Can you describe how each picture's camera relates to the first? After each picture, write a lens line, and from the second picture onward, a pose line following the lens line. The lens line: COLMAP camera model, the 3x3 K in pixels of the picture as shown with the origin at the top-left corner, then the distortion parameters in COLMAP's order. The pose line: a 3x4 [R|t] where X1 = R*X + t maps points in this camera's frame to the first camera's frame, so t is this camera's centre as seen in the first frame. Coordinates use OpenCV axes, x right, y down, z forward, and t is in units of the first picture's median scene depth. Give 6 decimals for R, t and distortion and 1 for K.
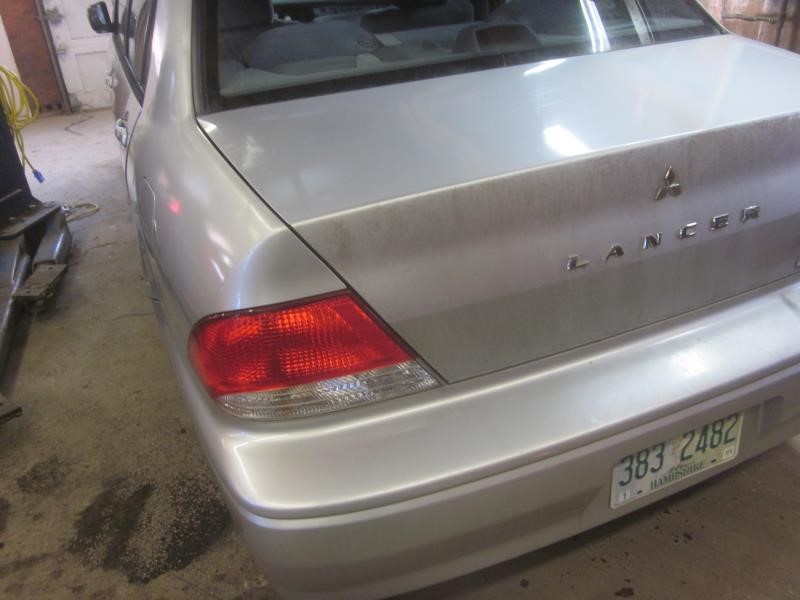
lens RADIAL K [[661.6, 0, 400.0], [0, 661.6, 300.0], [0, 0, 1]] dist [-0.009227, -0.011128]
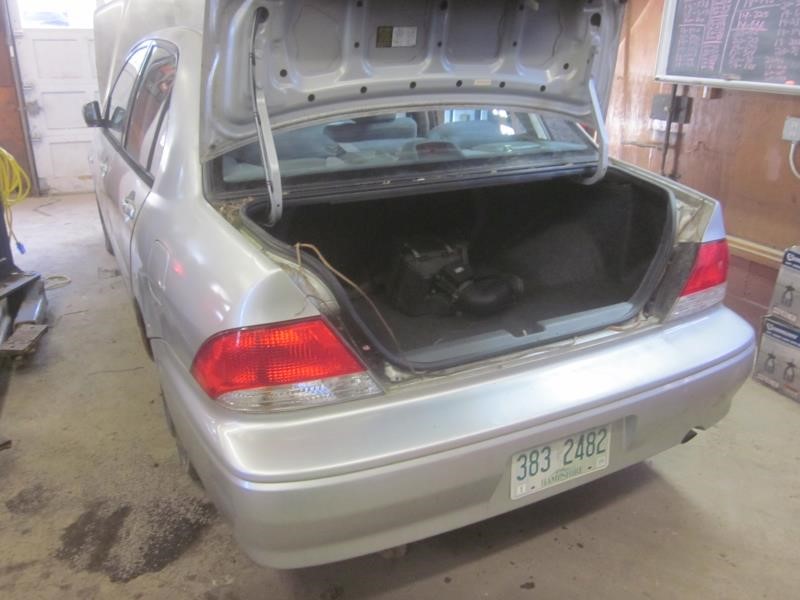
lens RADIAL K [[661.6, 0, 400.0], [0, 661.6, 300.0], [0, 0, 1]] dist [-0.009227, -0.011128]
pose [[0.995888, 0.034765, 0.083653, -0.016735], [-0.022033, 0.988657, -0.148567, 0.088857], [-0.087869, 0.146113, 0.985358, -0.234127]]
